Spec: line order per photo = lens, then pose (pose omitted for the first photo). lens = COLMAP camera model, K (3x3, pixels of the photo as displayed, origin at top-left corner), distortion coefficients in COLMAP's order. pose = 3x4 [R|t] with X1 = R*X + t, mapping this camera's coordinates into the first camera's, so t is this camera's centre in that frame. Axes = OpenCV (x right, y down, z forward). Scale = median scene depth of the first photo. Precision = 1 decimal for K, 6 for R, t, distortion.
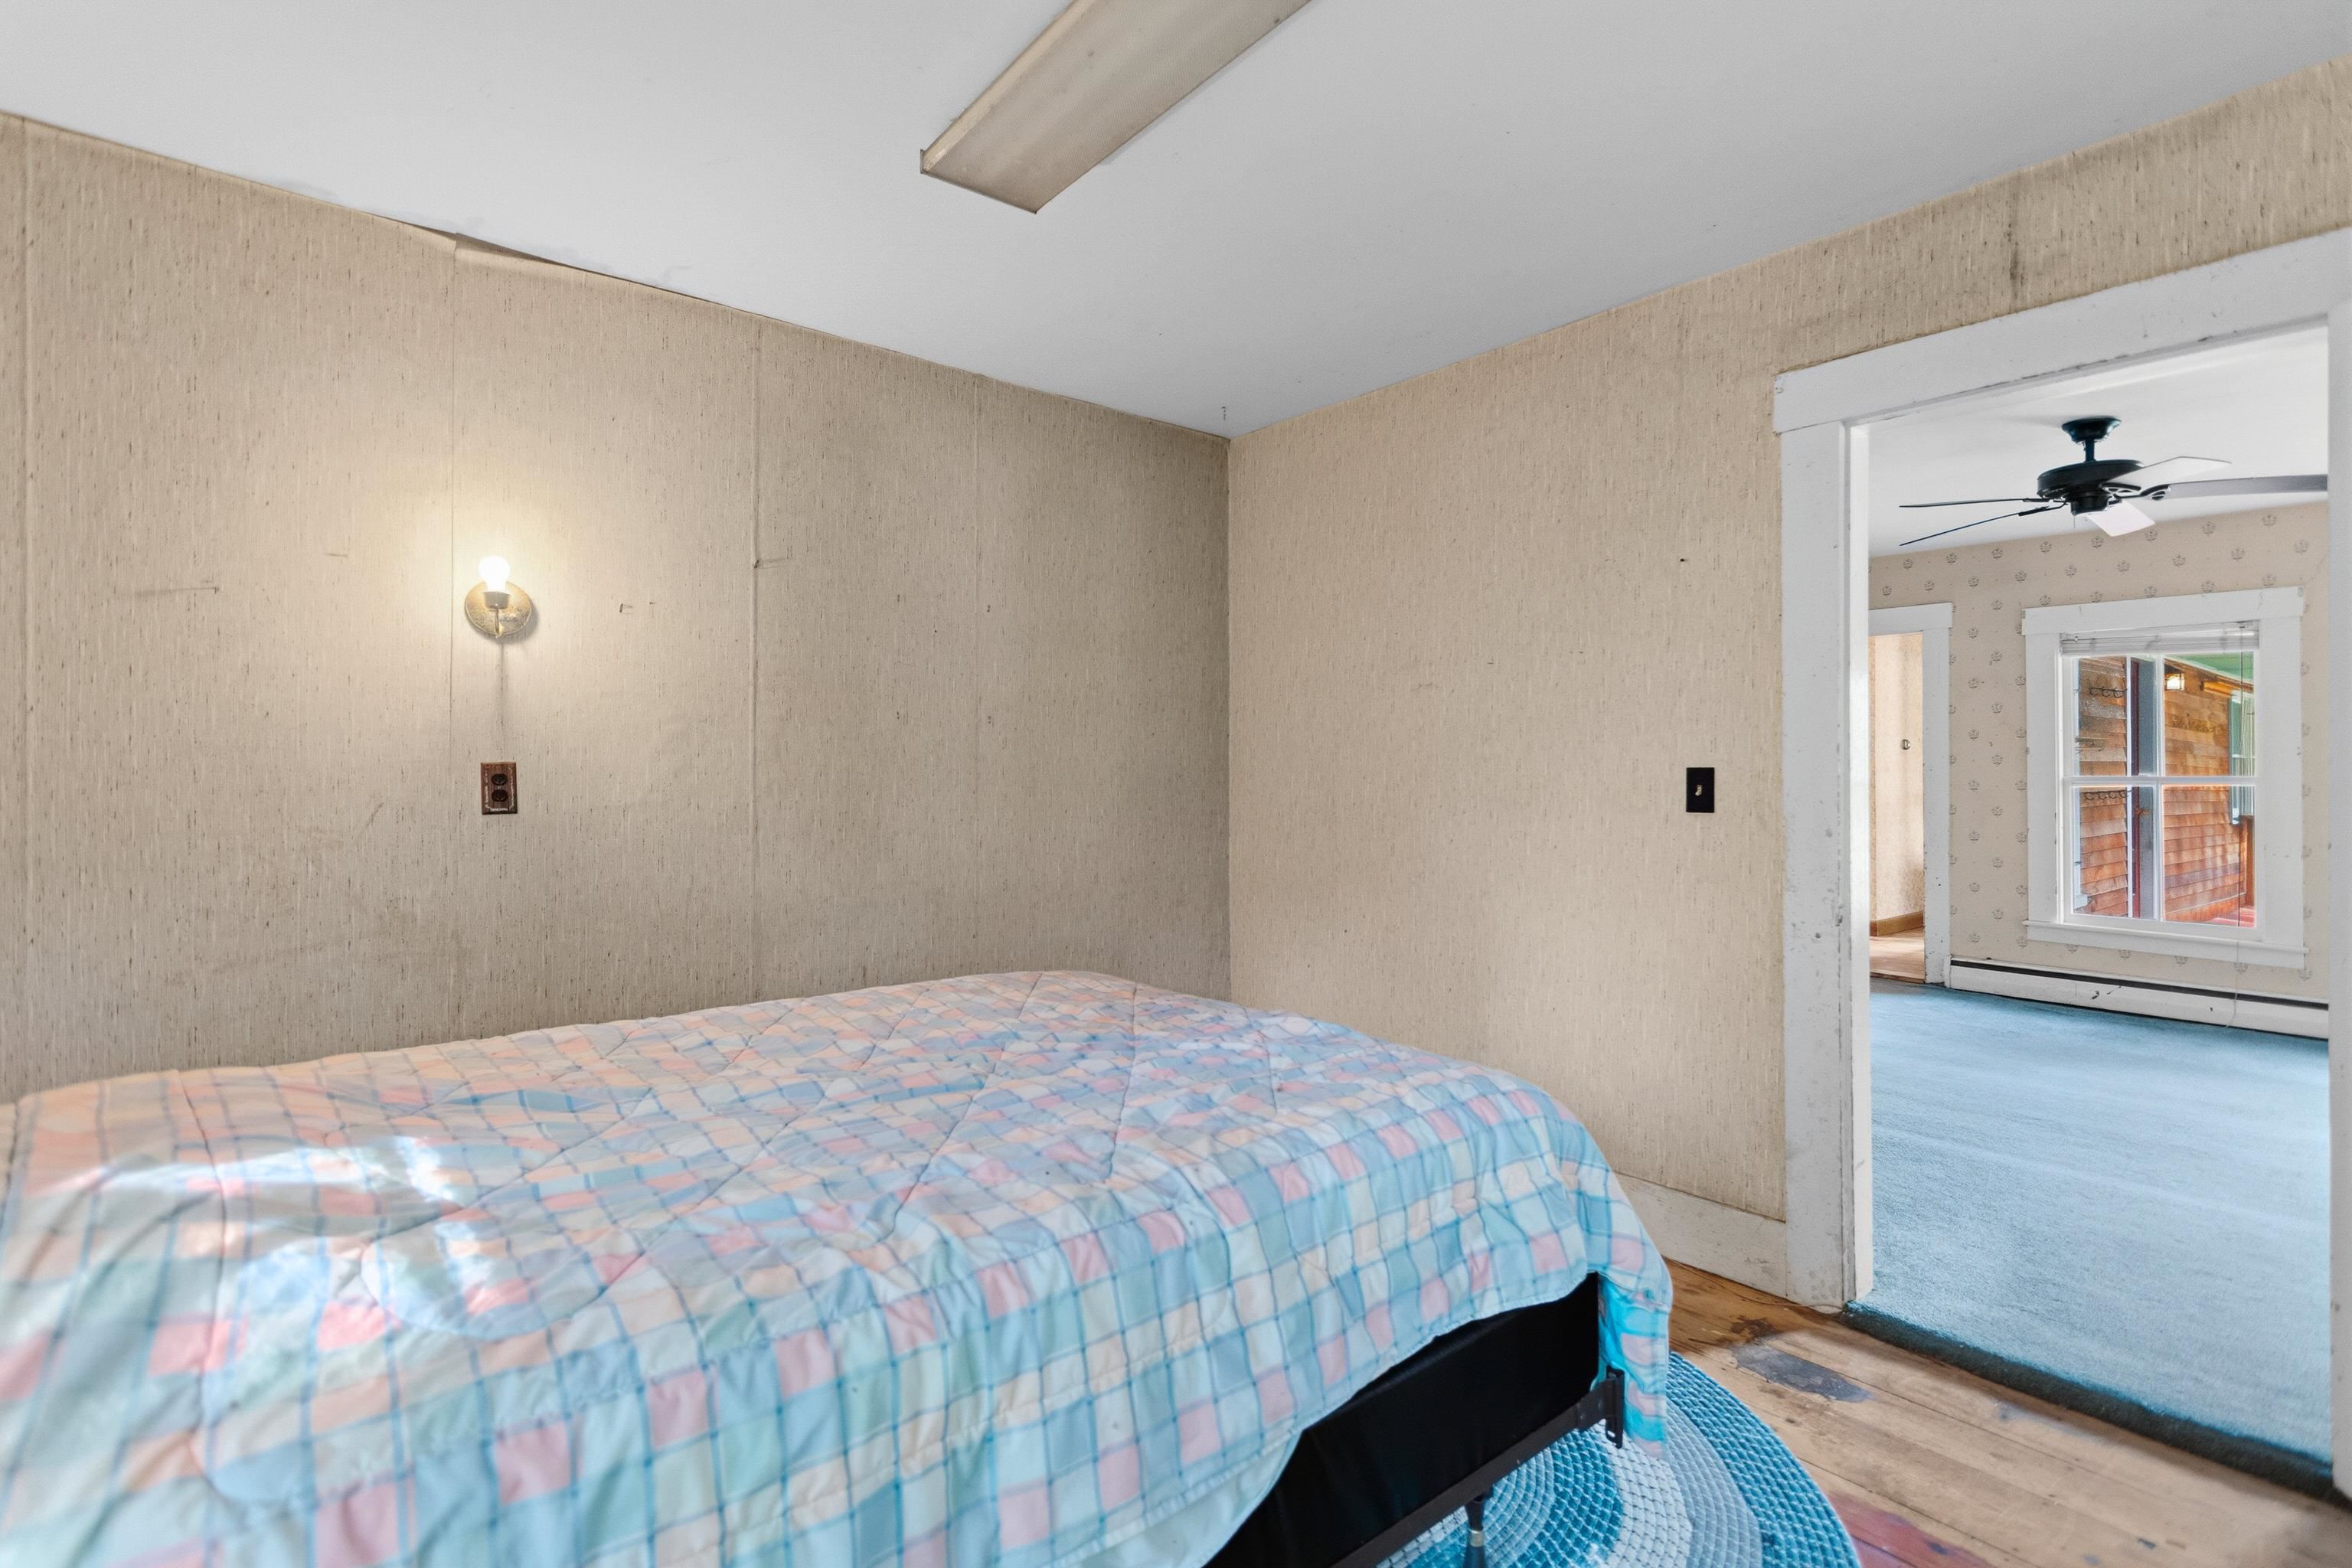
lens RADIAL K [[1117.9, 0, 1167.4], [0, 1117.9, 784.1], [0, 0, 1]] dist [0.001073, 0.000722]
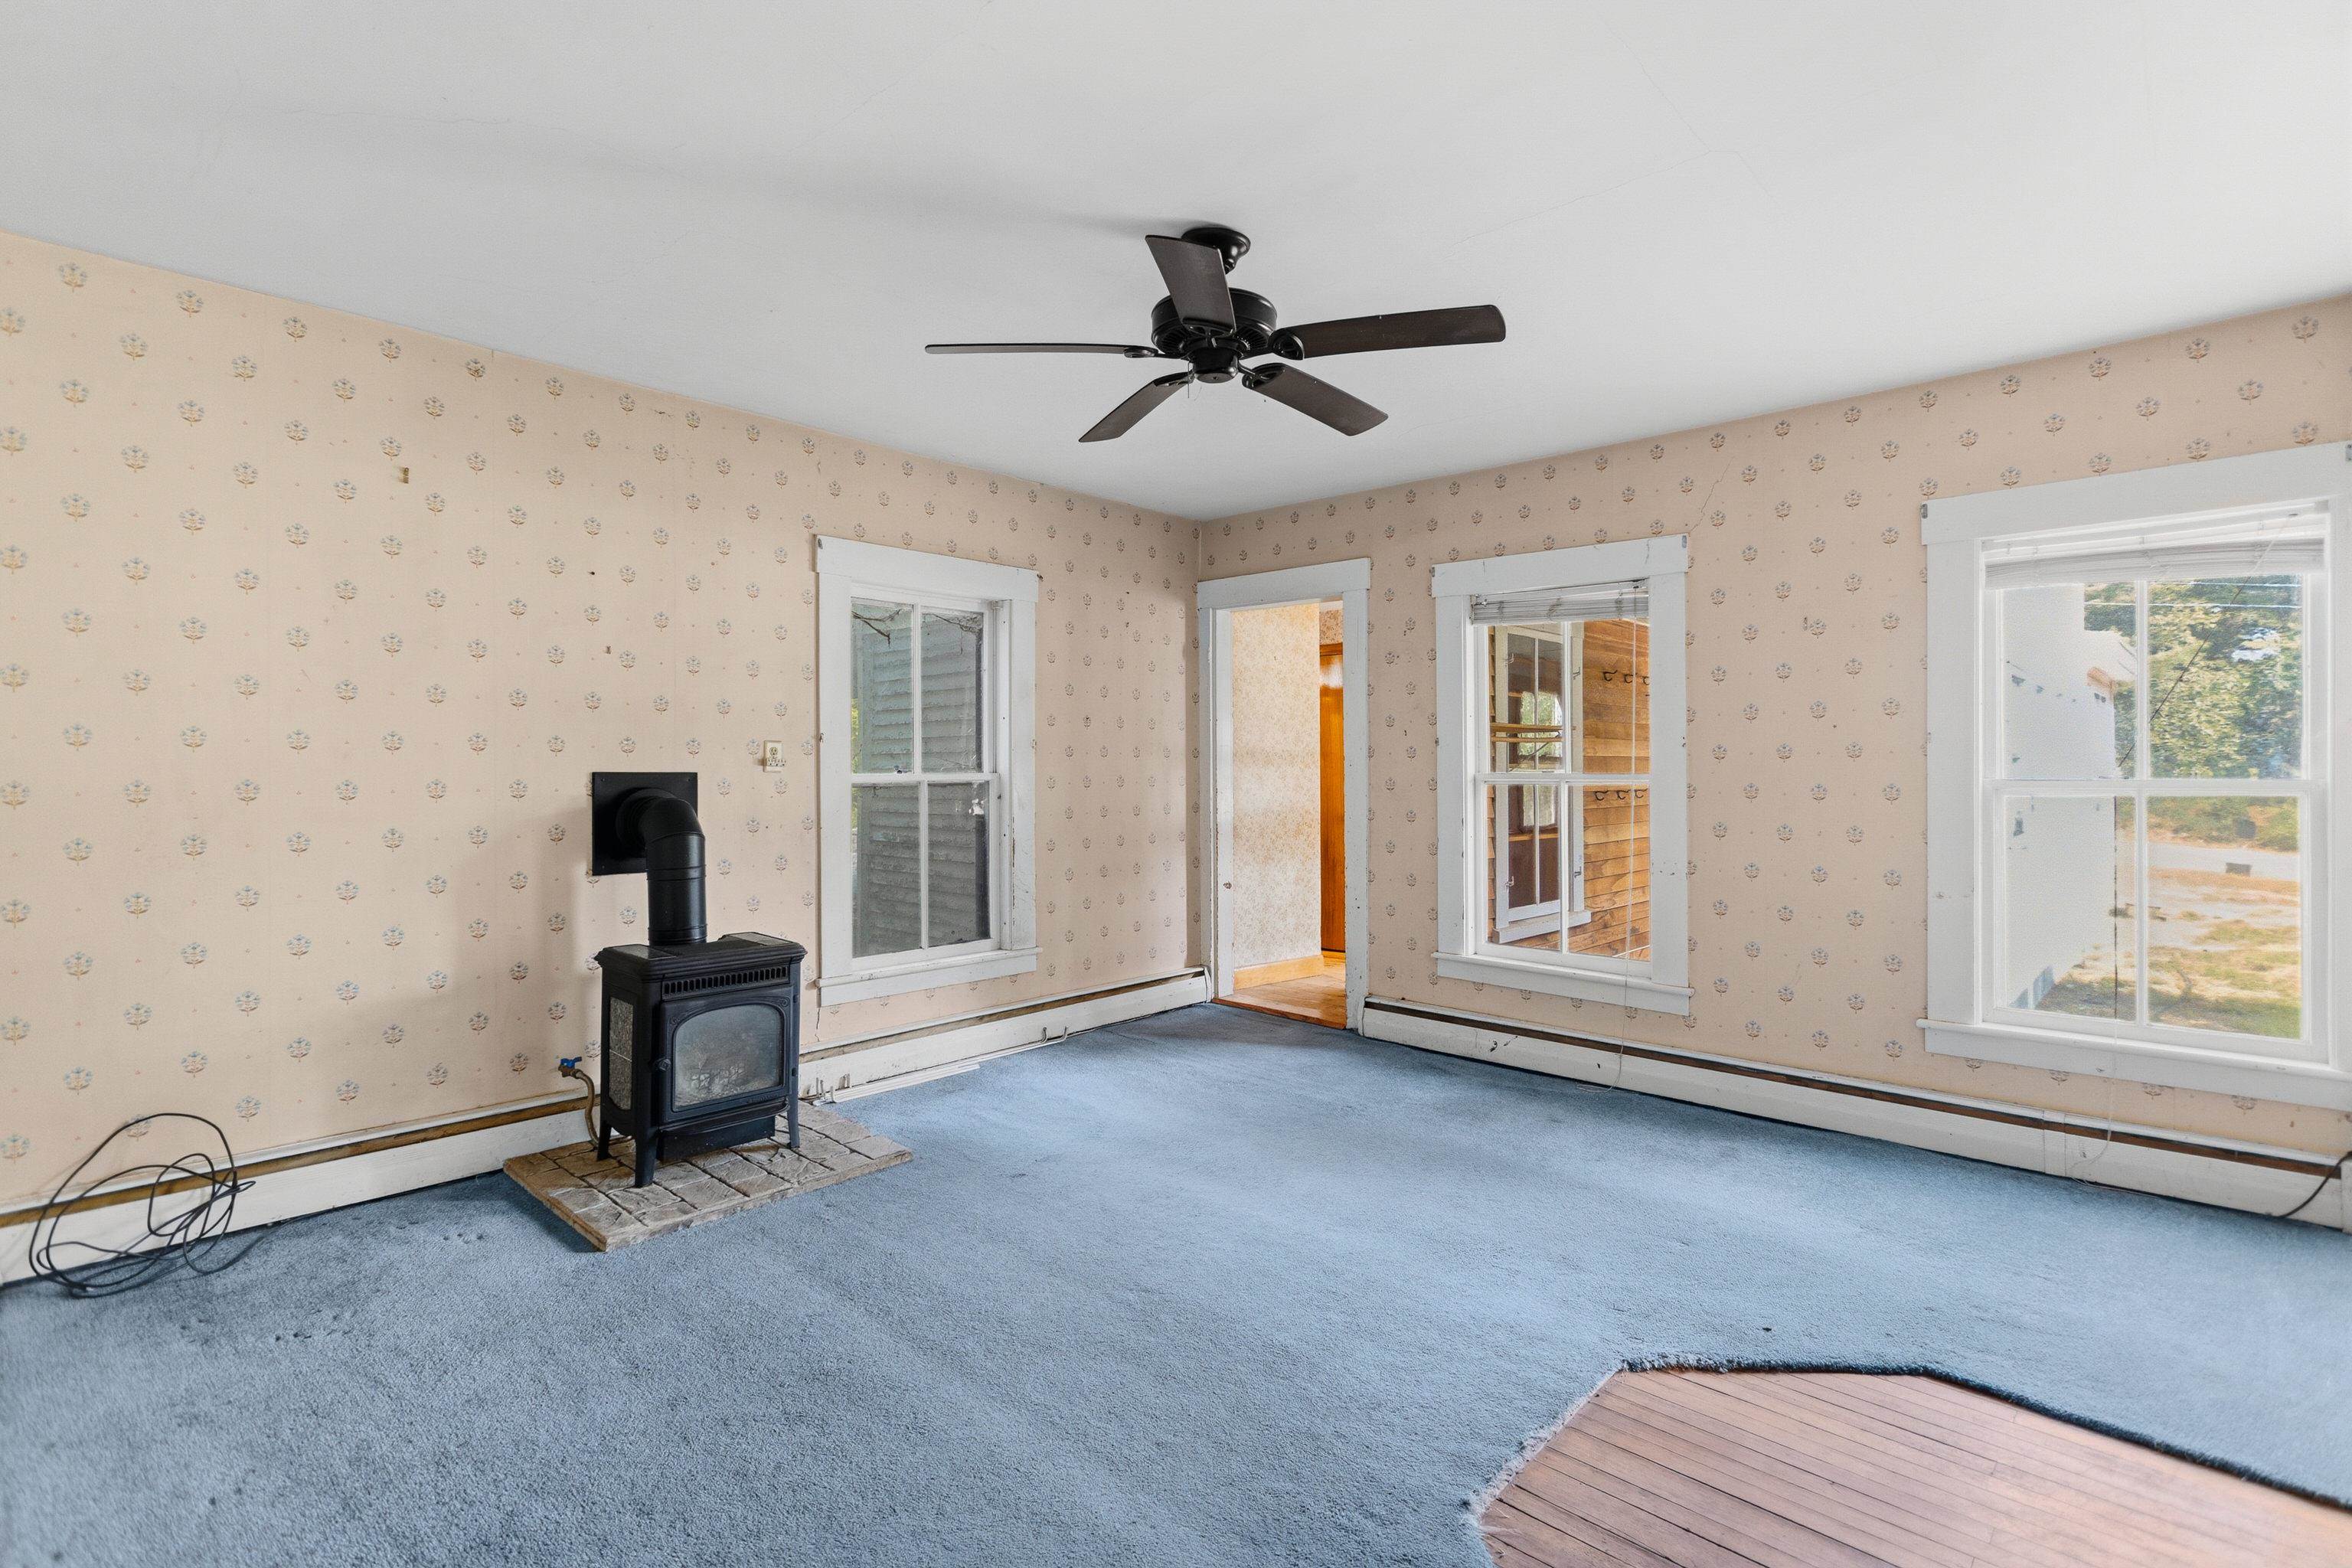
lens RADIAL K [[1117.9, 0, 1187.4], [0, 1117.9, 783.9], [0, 0, 1]] dist [0.001073, 0.000722]
pose [[0.988192, -0.000563, 0.153218, 0.473323], [0.000128, 0.999996, 0.002848, -0.001531], [-0.153219, -0.002795, 0.988188, 0.235391]]
